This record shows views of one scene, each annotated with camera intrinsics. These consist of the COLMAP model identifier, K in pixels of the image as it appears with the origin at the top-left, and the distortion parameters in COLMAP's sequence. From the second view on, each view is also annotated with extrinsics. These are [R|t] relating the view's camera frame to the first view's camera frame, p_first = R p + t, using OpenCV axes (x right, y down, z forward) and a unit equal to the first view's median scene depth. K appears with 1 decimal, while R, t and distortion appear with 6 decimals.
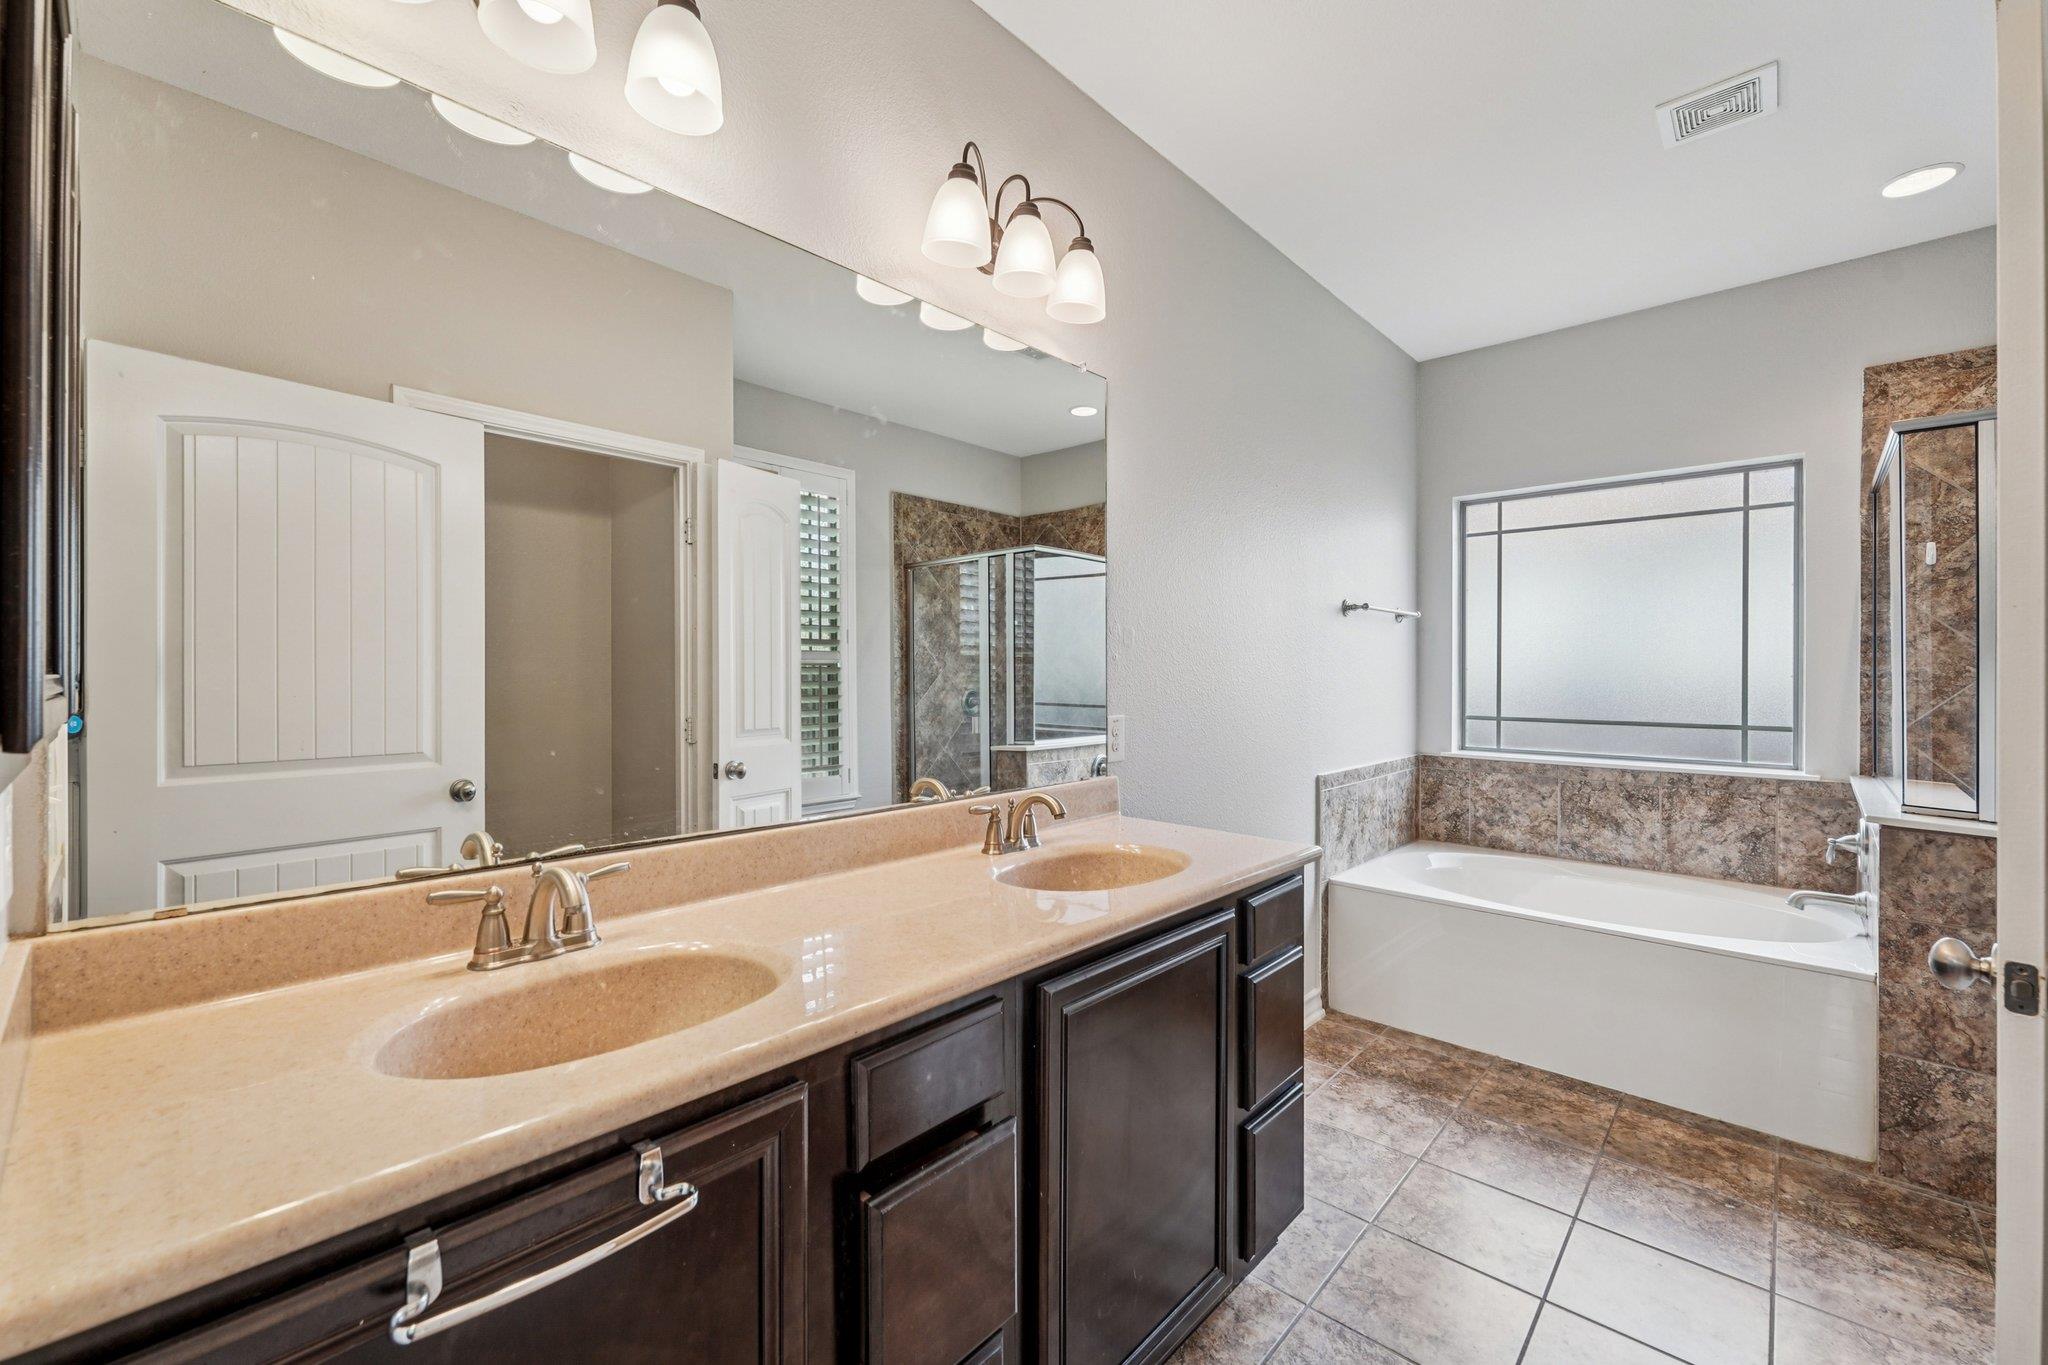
lens RADIAL K [[831.6, 0, 1020.2], [0, 831.6, 672.4], [0, 0, 1]] dist [-0.000061, -0.000311]
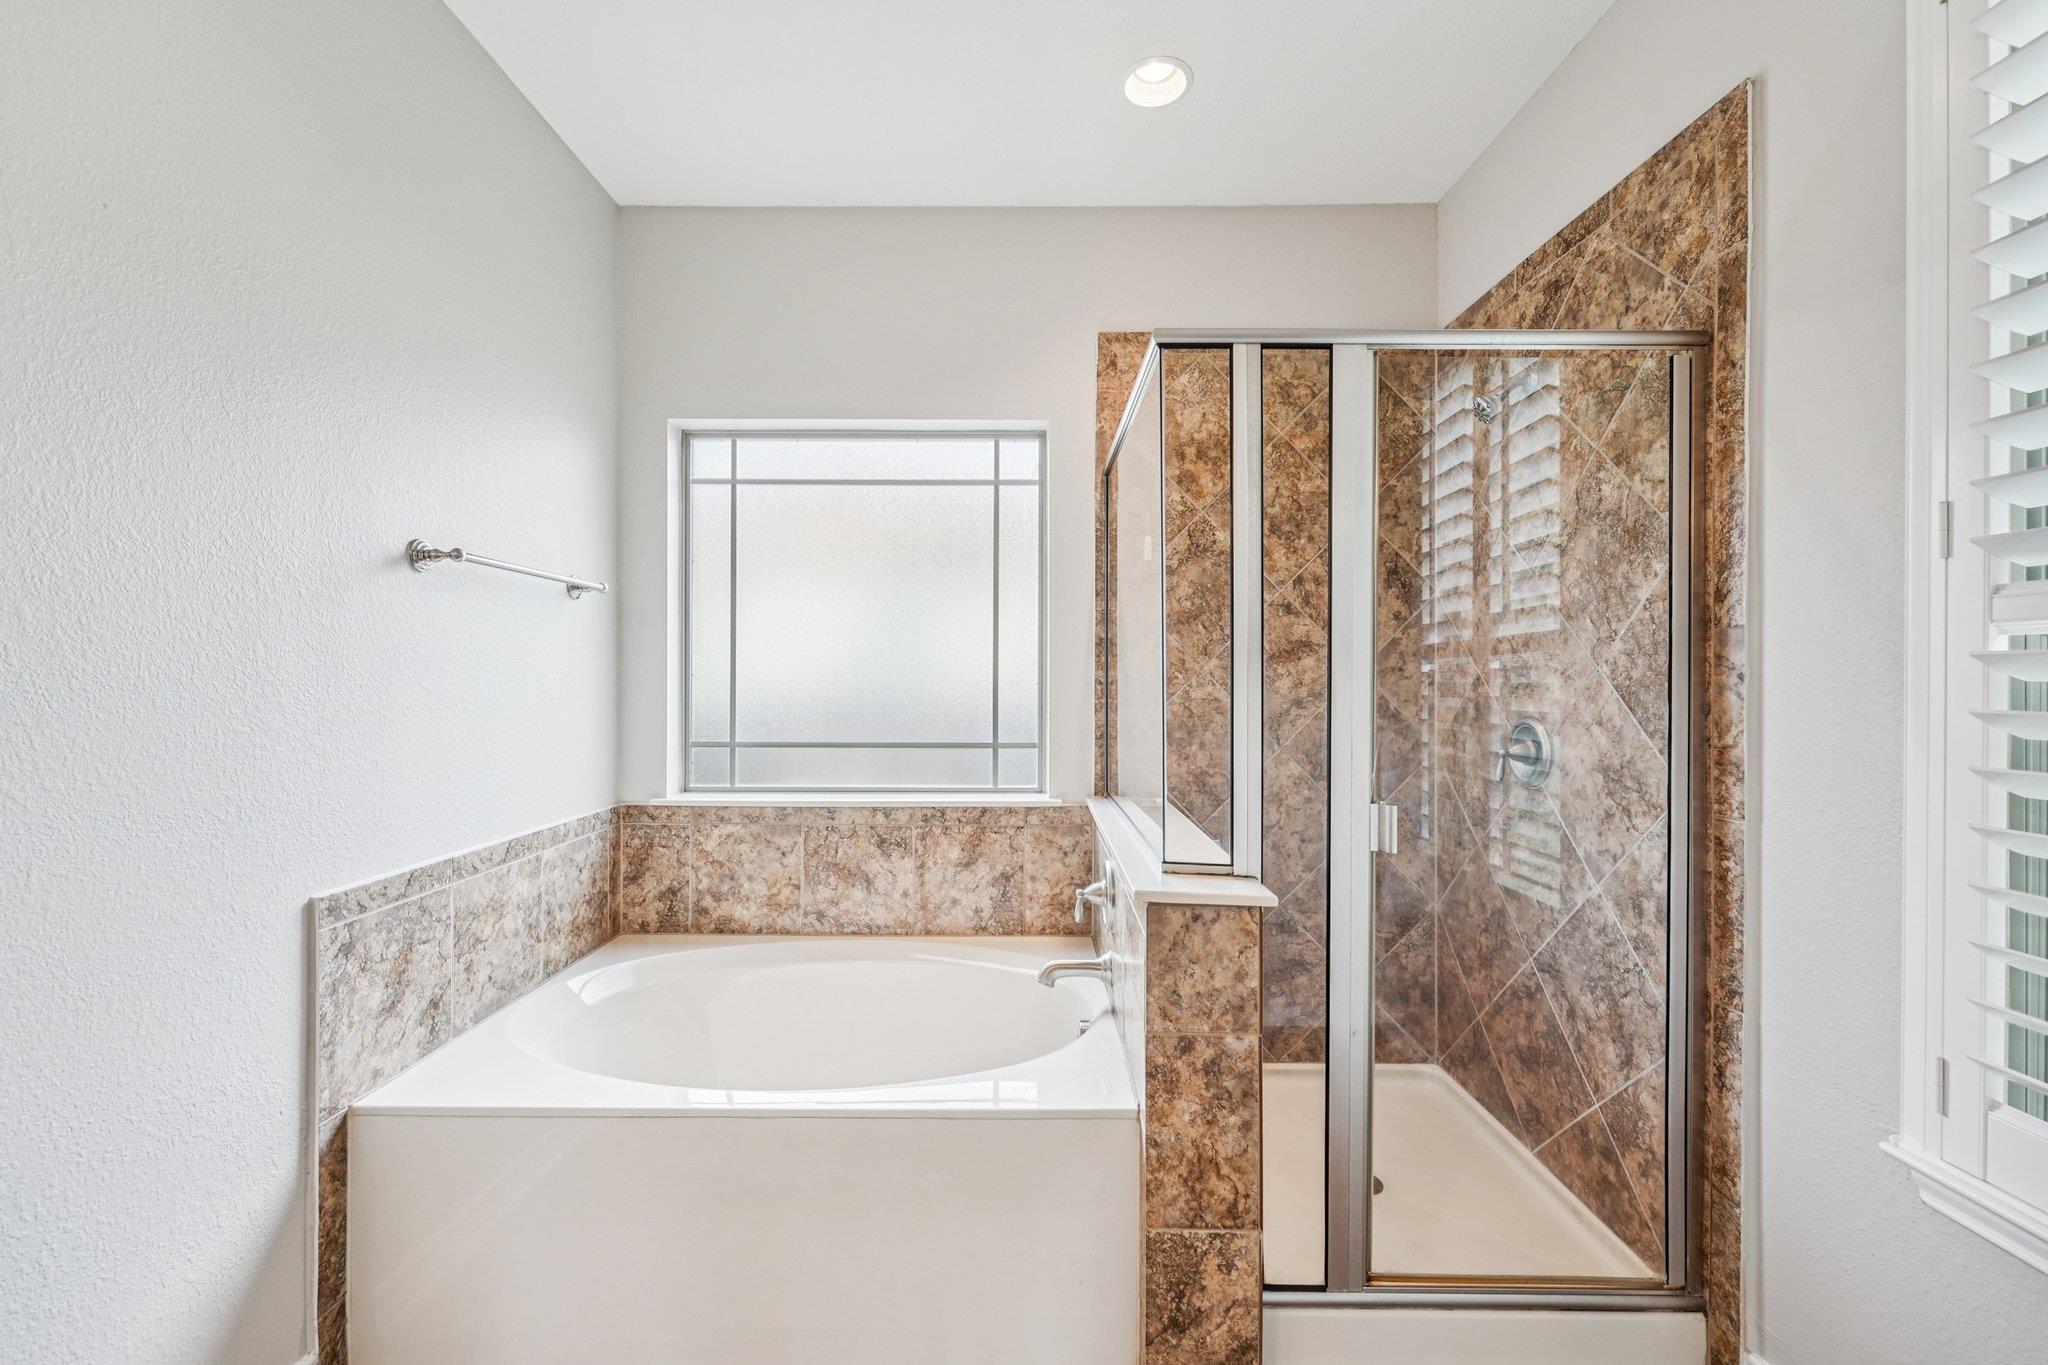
lens RADIAL K [[831.6, 0, 1020.2], [0, 831.6, 672.4], [0, 0, 1]] dist [-0.000061, -0.000311]
pose [[0.731204, 0.005521, 0.682136, 0.329684], [0.000779, 0.999960, -0.008929, 0.000829], [-0.682158, 0.007060, 0.731171, 0.383358]]
